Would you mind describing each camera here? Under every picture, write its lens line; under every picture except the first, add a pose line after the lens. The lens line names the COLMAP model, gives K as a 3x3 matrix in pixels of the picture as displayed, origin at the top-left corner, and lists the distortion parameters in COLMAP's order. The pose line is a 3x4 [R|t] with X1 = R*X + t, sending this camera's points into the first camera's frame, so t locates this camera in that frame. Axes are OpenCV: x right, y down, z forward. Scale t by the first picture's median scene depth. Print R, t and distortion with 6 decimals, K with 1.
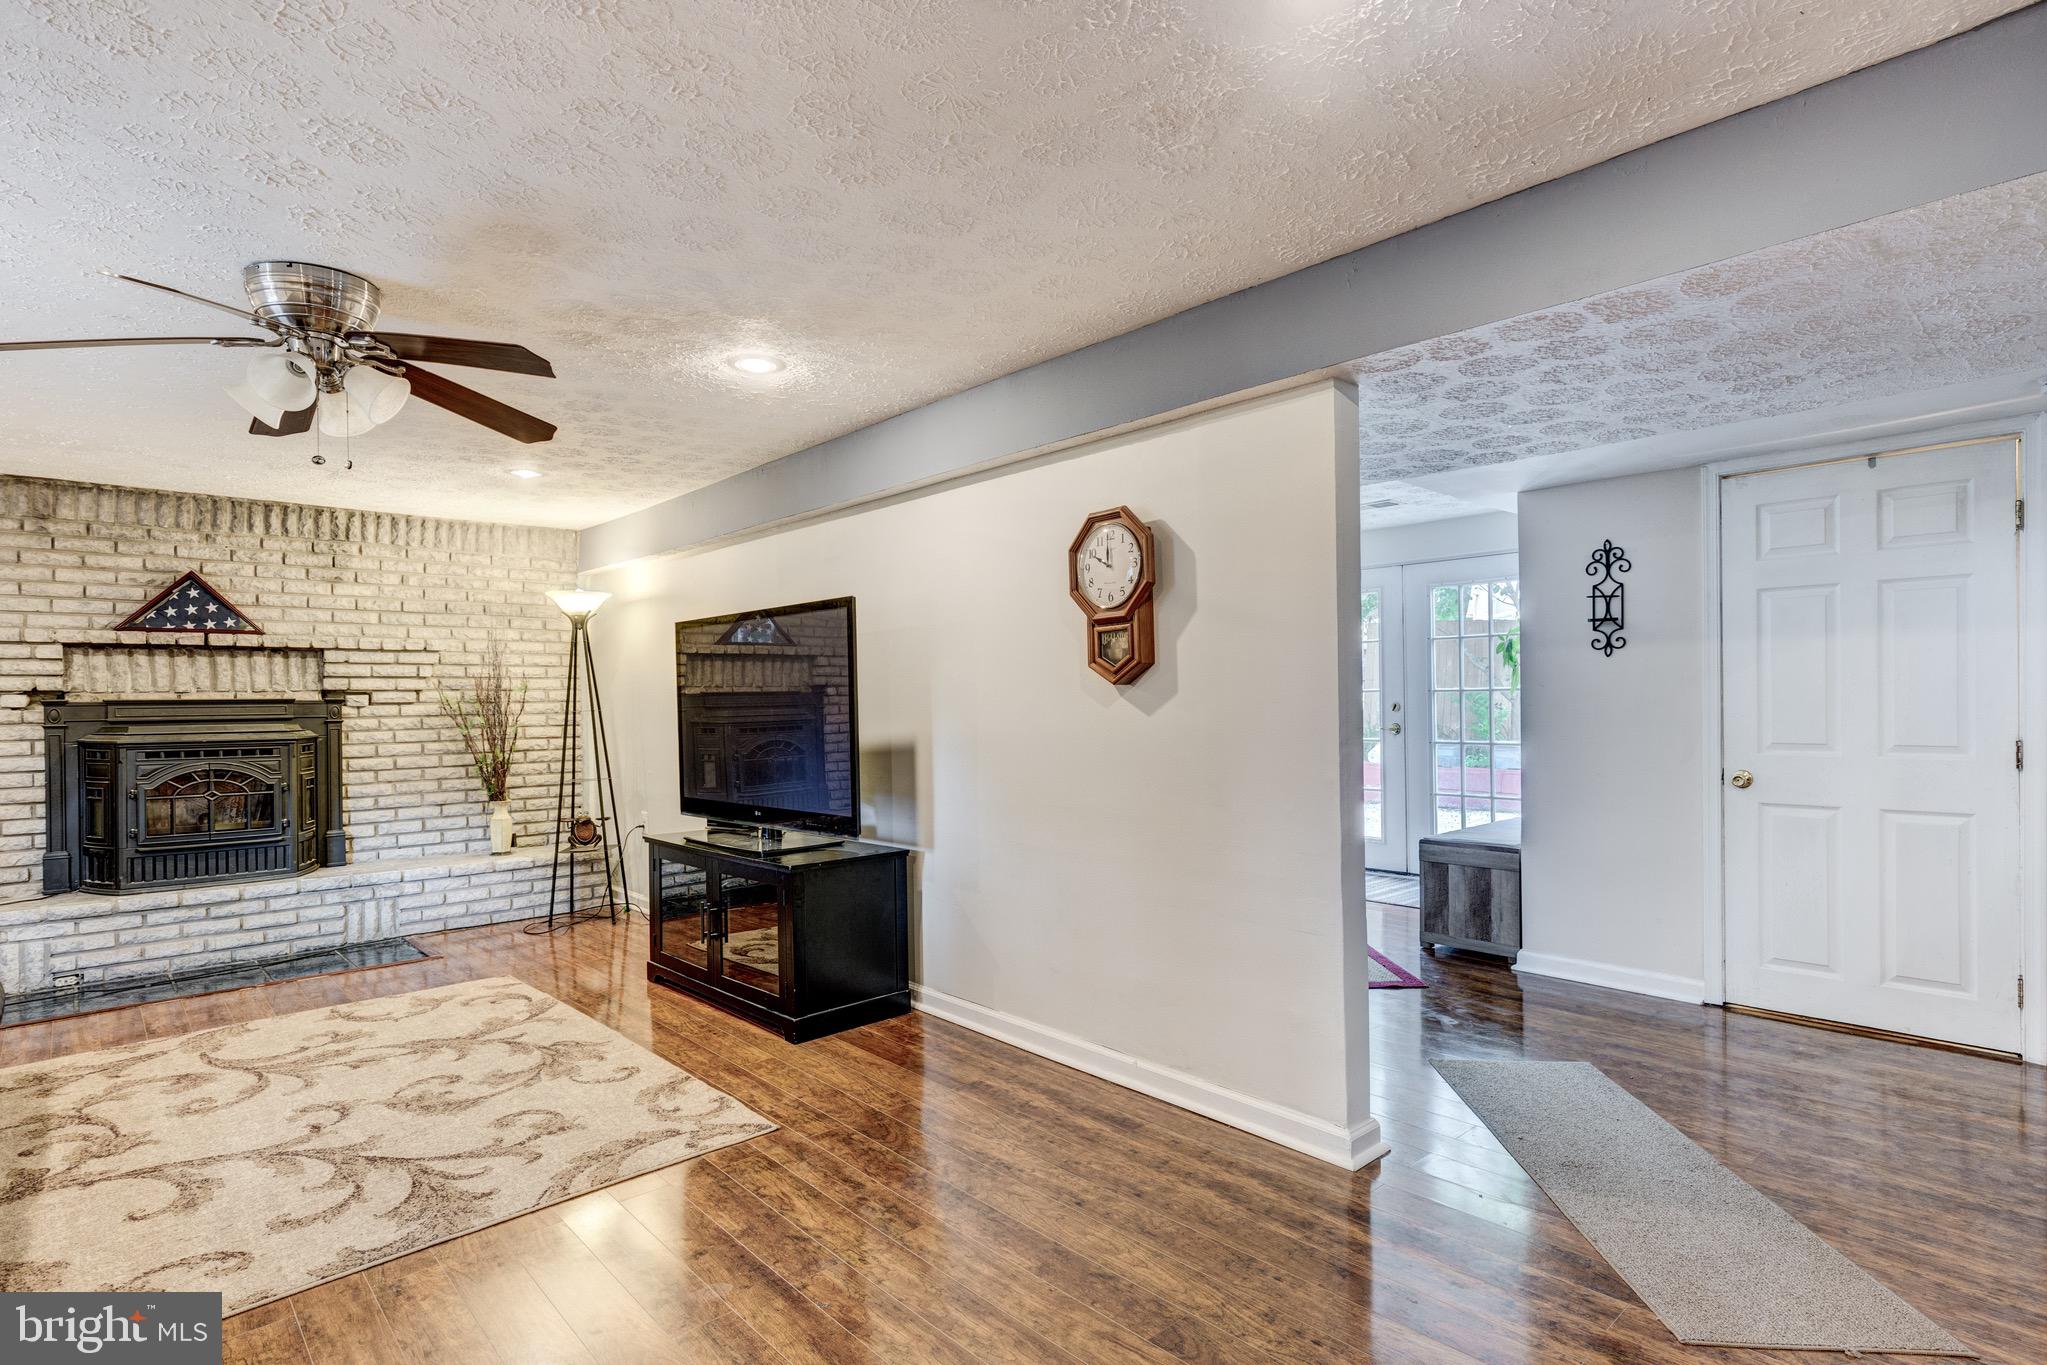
lens RADIAL K [[1031.1, 0, 1035.2], [0, 1031.1, 714.0], [0, 0, 1]] dist [-0.001954, -0.000334]
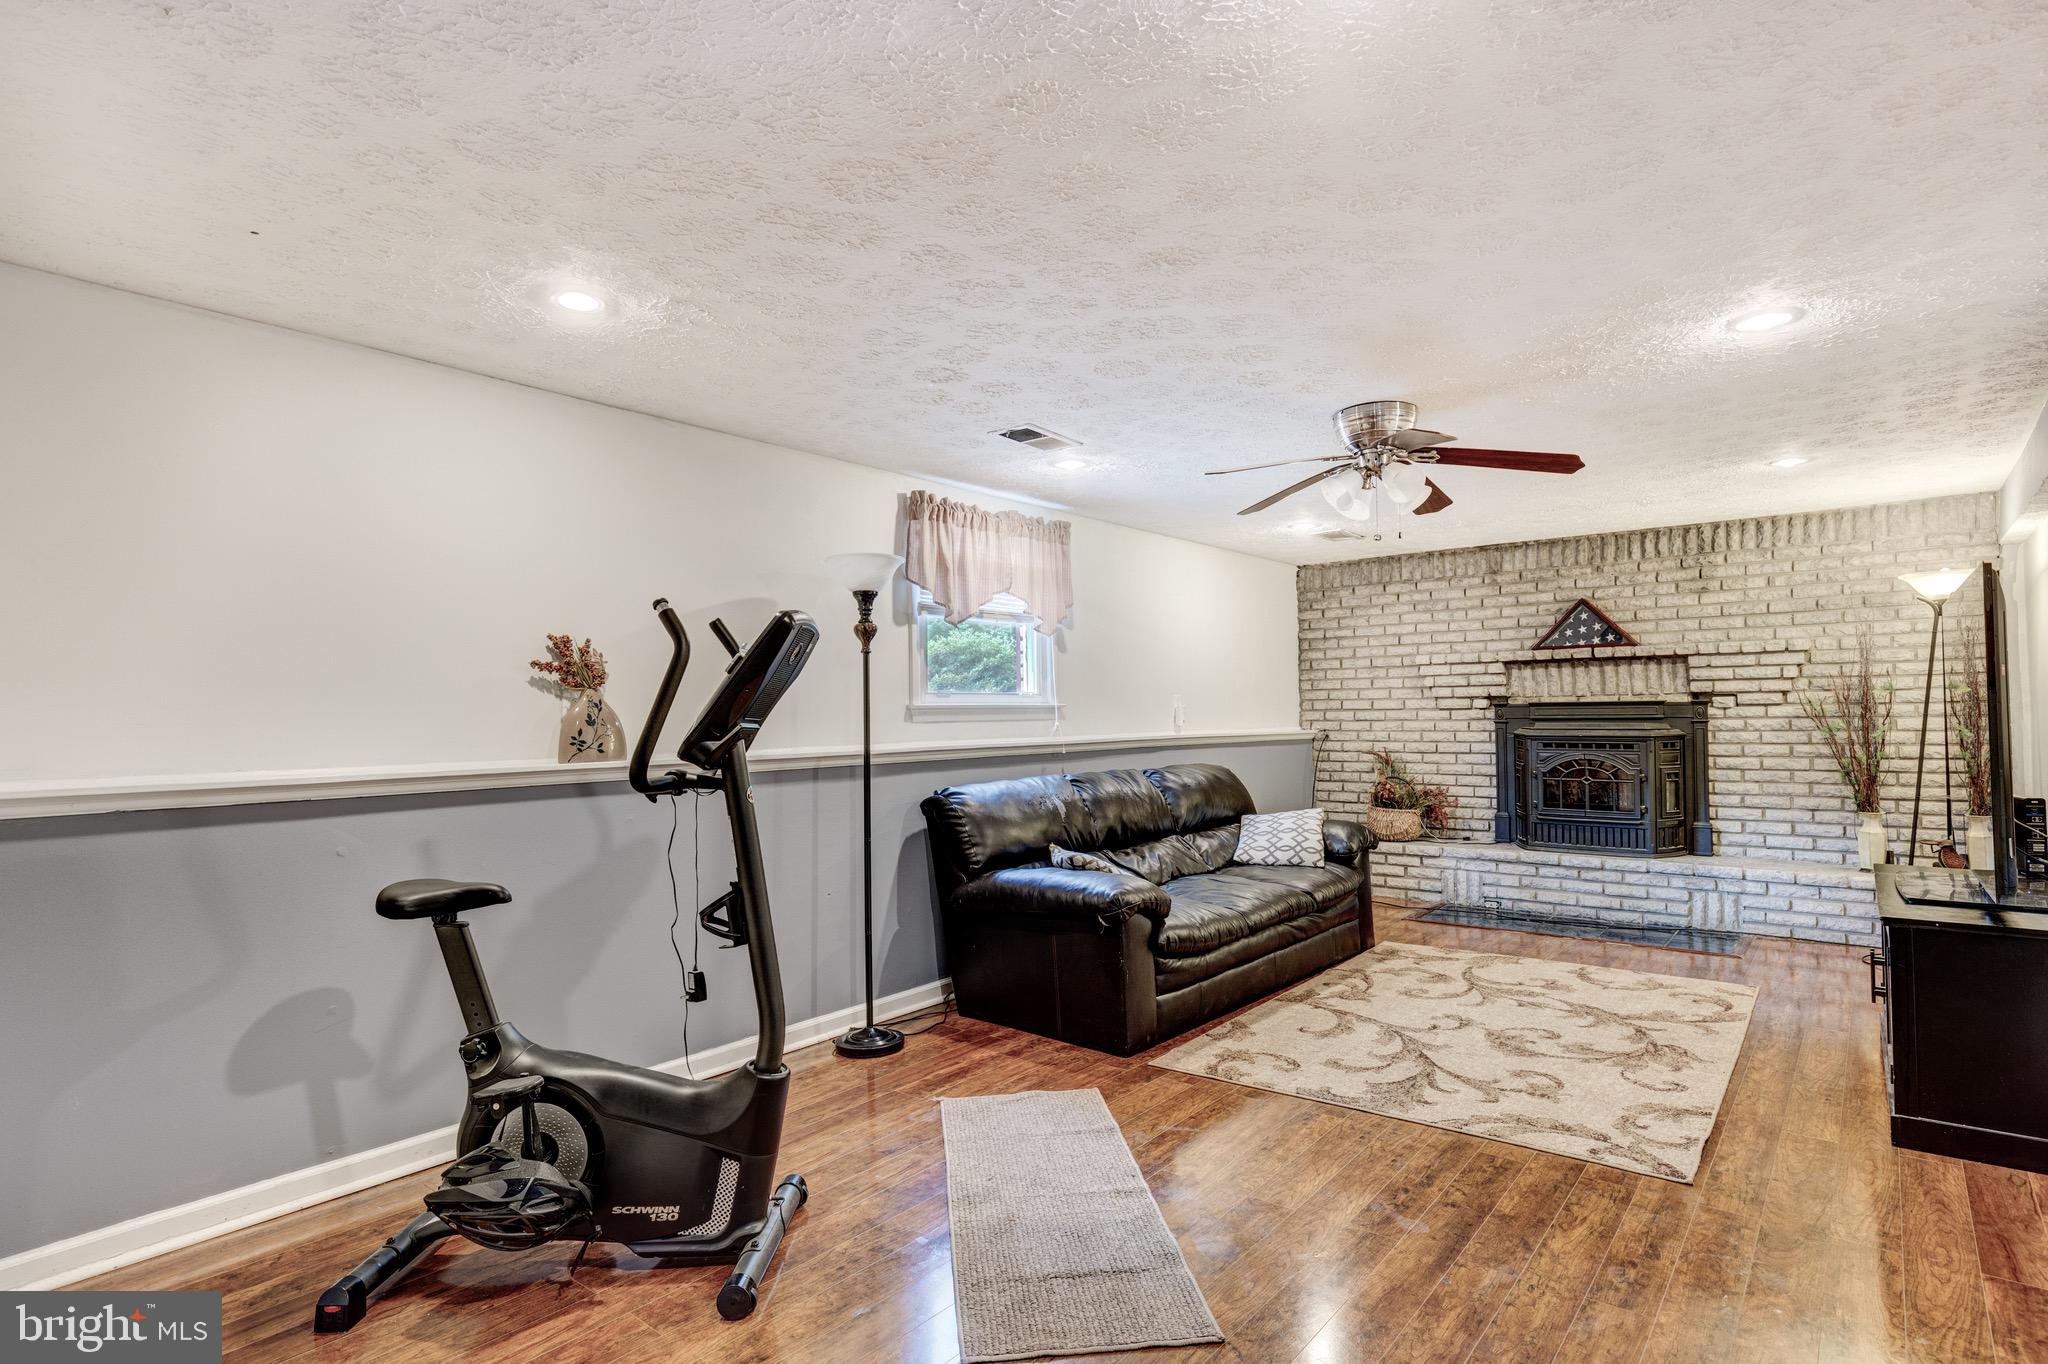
lens RADIAL K [[1031.6, 0, 1035.7], [0, 1031.6, 713.6], [0, 0, 1]] dist [-0.001954, -0.000334]
pose [[0.140438, 0.010311, -0.990036, 0.310868], [-0.004236, 0.999943, 0.009813, -0.009296], [0.990080, 0.002815, 0.140473, 0.168844]]
